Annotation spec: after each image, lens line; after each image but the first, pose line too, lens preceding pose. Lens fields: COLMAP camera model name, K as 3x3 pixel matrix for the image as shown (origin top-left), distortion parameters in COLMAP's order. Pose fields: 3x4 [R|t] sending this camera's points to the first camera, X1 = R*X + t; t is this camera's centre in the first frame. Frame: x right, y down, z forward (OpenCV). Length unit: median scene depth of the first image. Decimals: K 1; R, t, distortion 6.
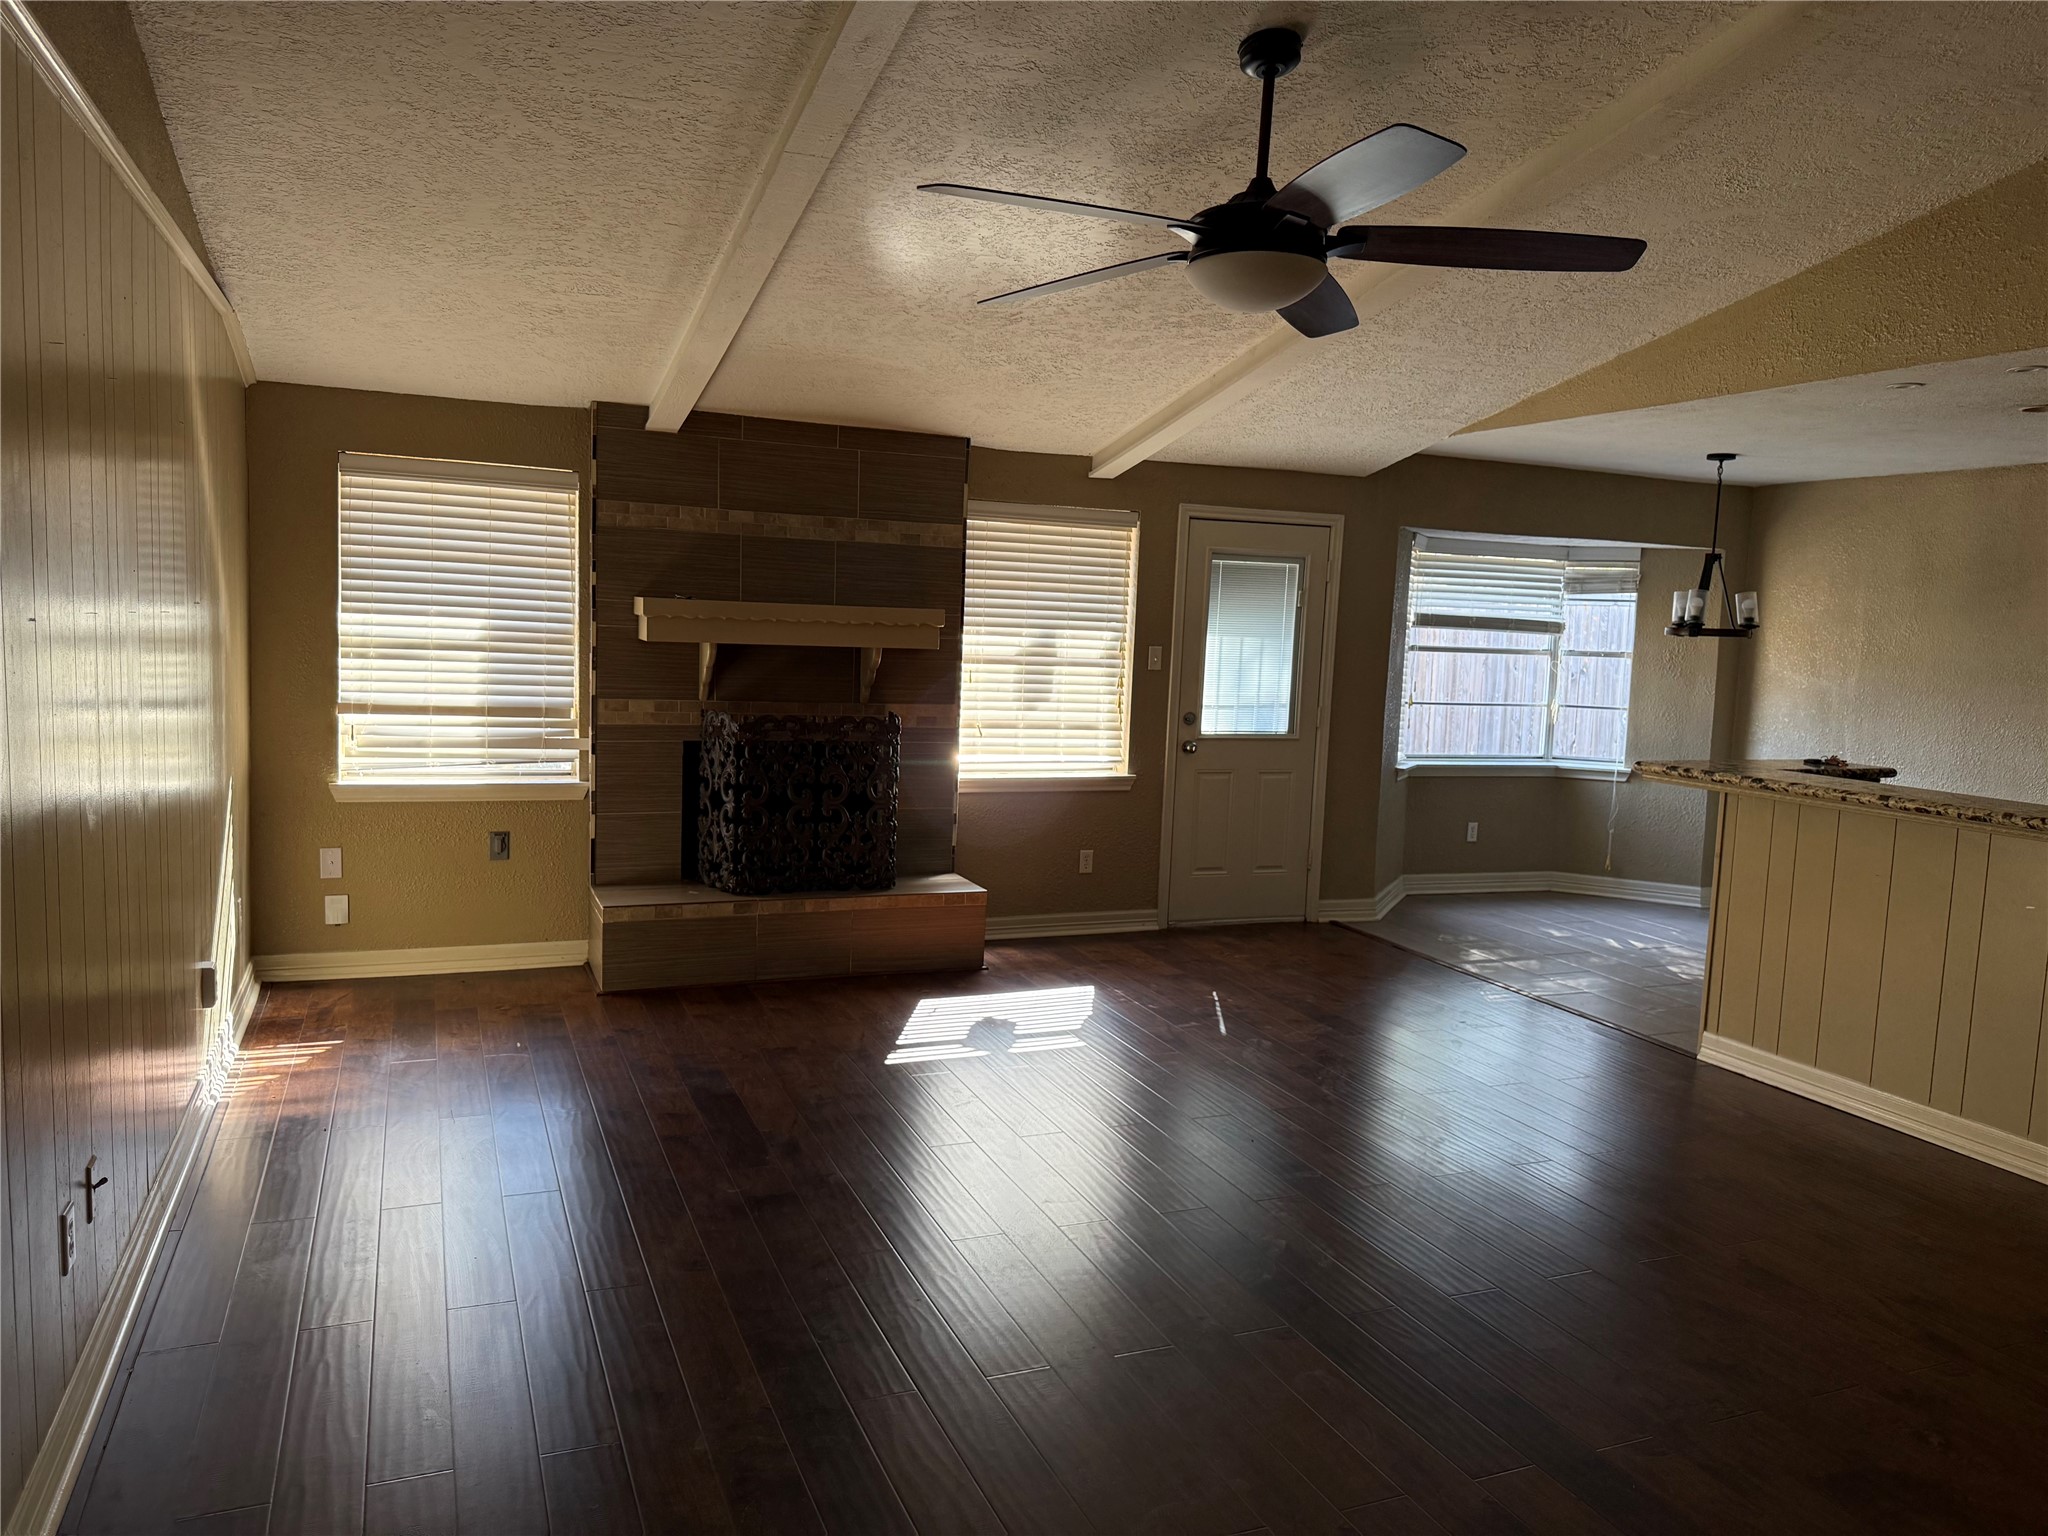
lens RADIAL K [[1427.7, 0, 996.3], [0, 1427.7, 711.2], [0, 0, 1]] dist [0.027544, -0.032712]
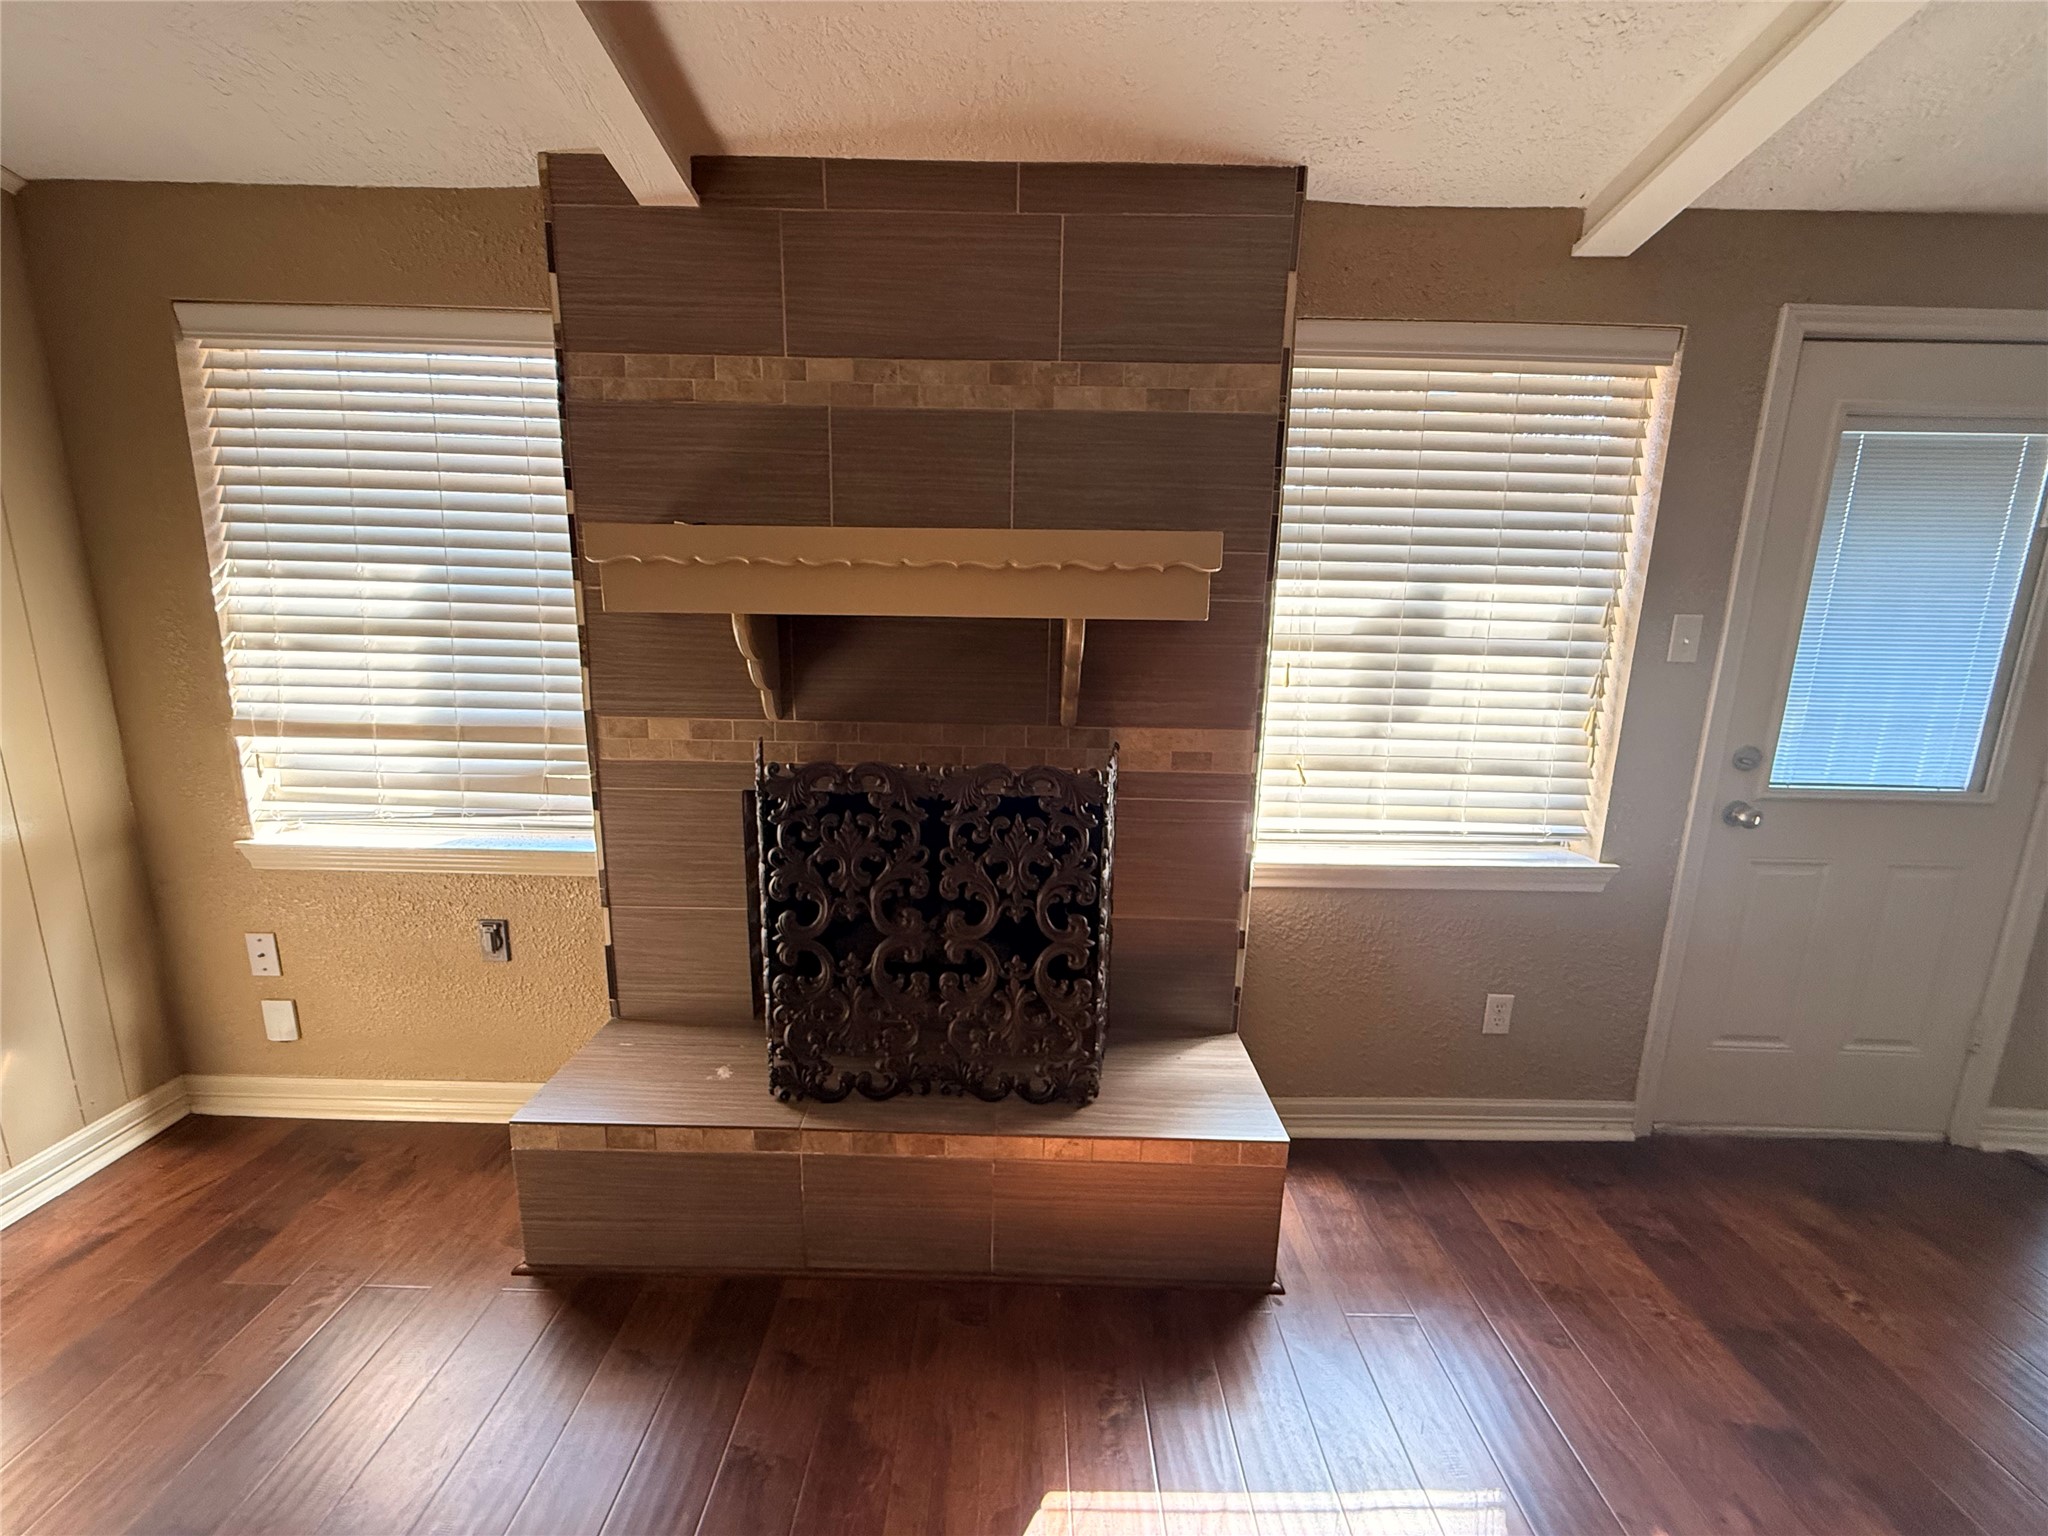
lens RADIAL K [[789.6, 0, 1023.0], [0, 789.6, 774.3], [0, 0, 1]] dist [-0.001798, 0.000128]
pose [[0.923600, 0.052696, -0.379718, 0.005269], [-0.007259, 0.992734, 0.120113, -0.024919], [0.383288, -0.108180, 0.917272, 0.761104]]
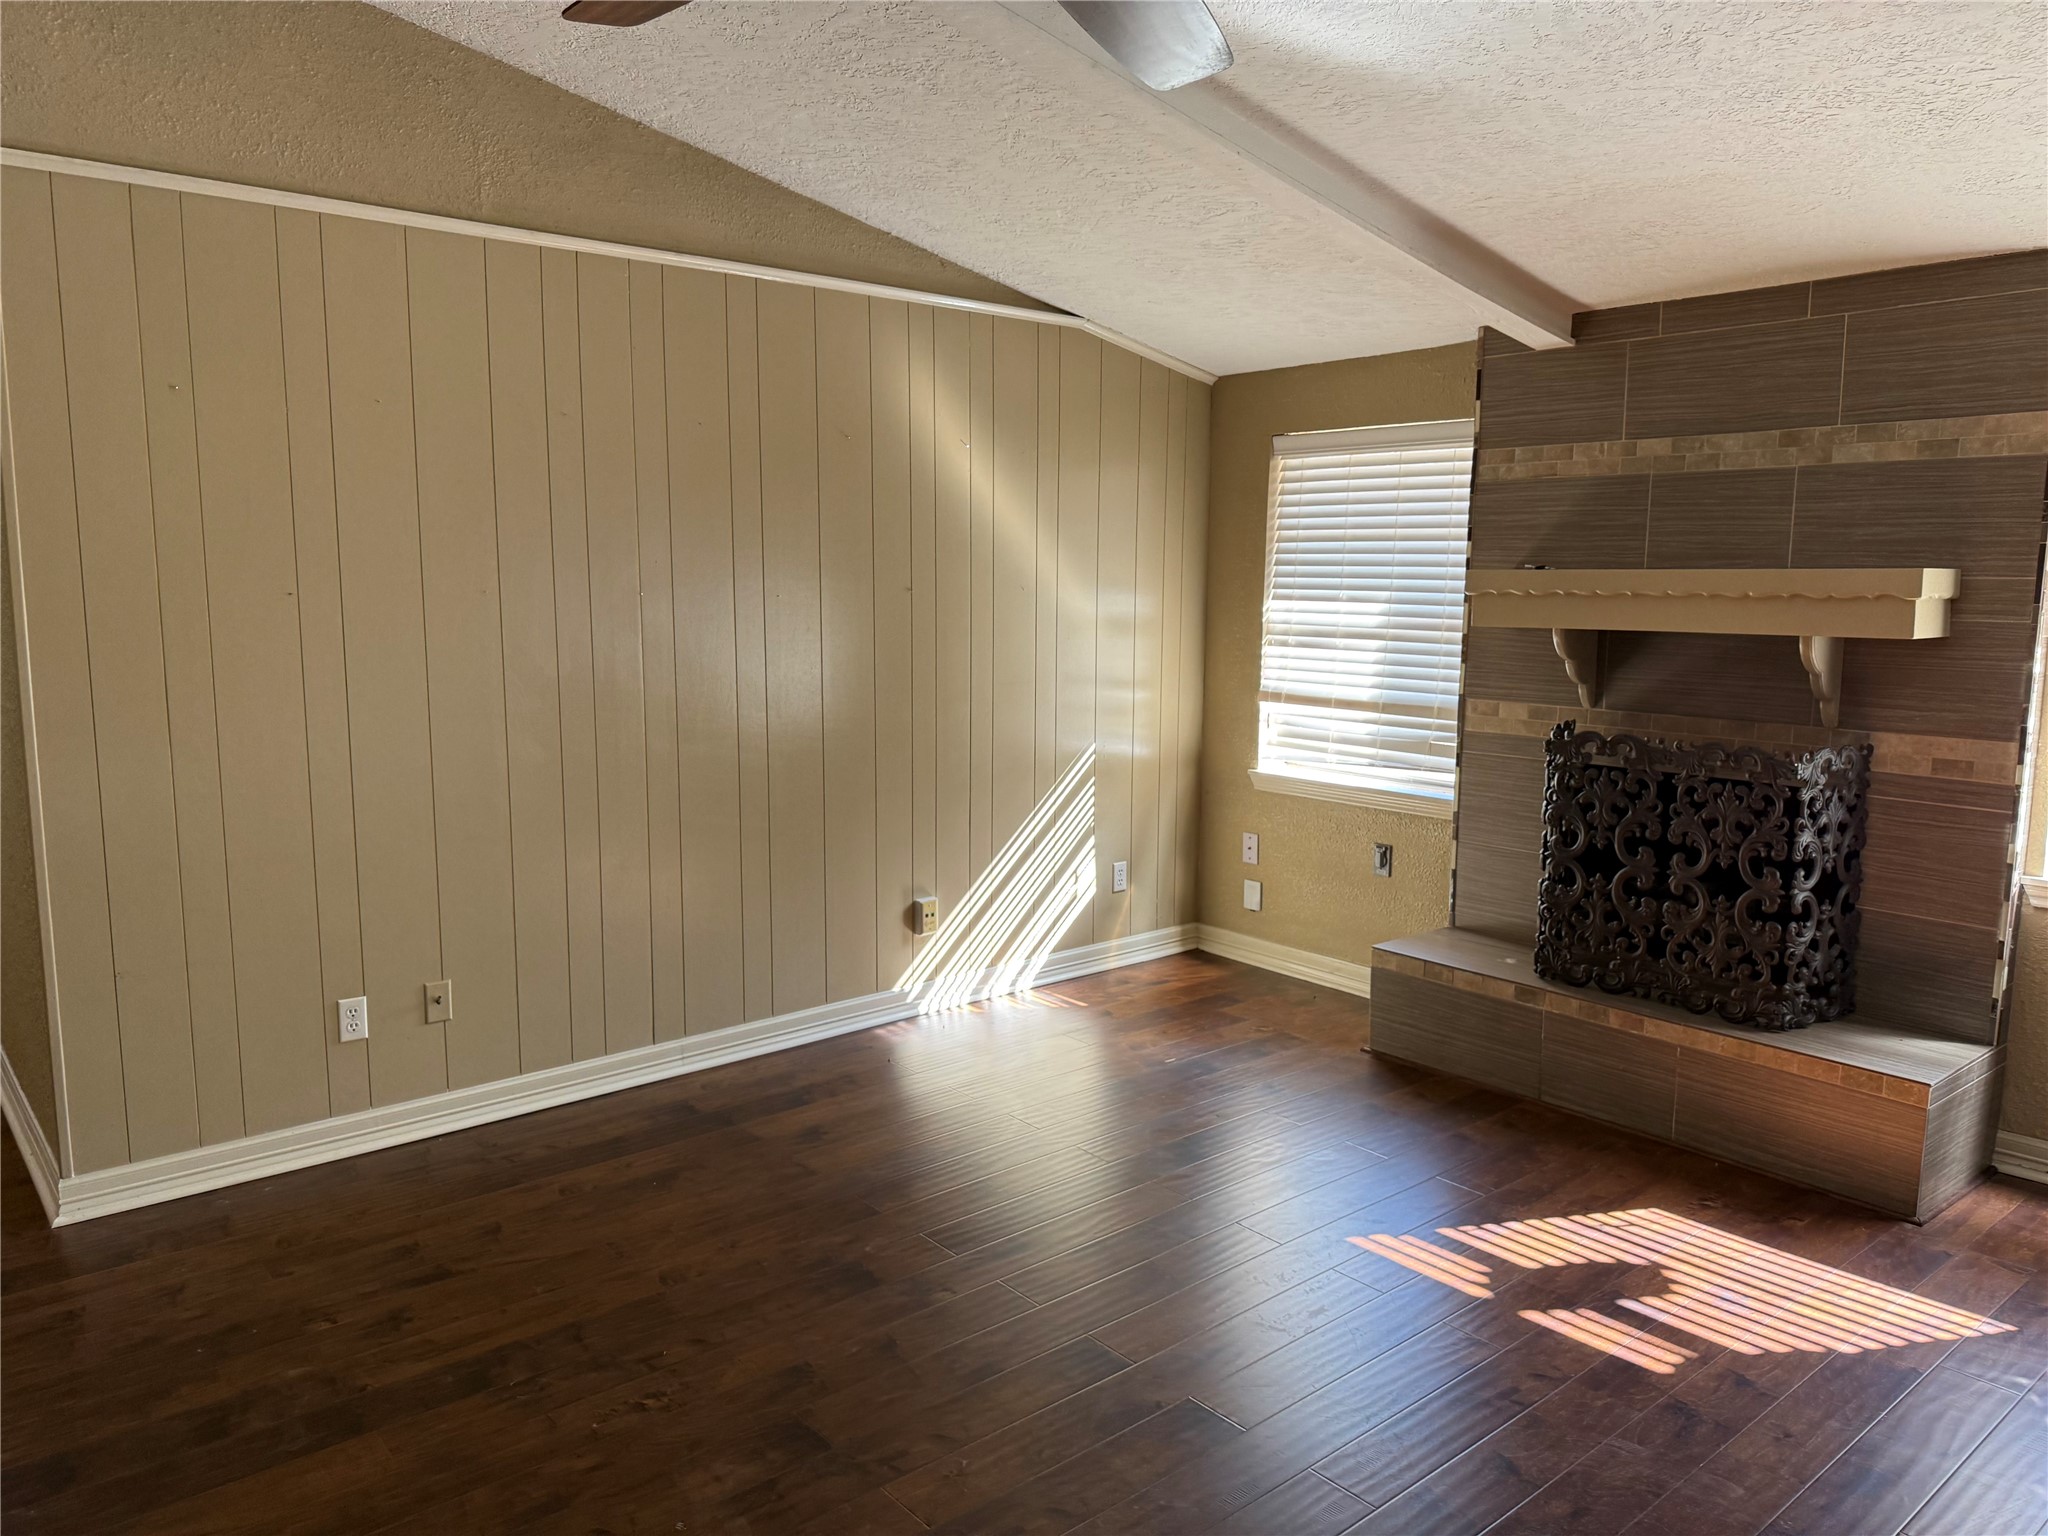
lens RADIAL K [[1427.7, 0, 1016.7], [0, 1427.7, 731.1], [0, 0, 1]] dist [0.027544, -0.032712]
pose [[0.294146, 0.062237, -0.953732, 0.412789], [-0.062028, 0.997017, 0.045931, -0.011718], [0.953746, 0.045648, 0.297129, 0.514115]]
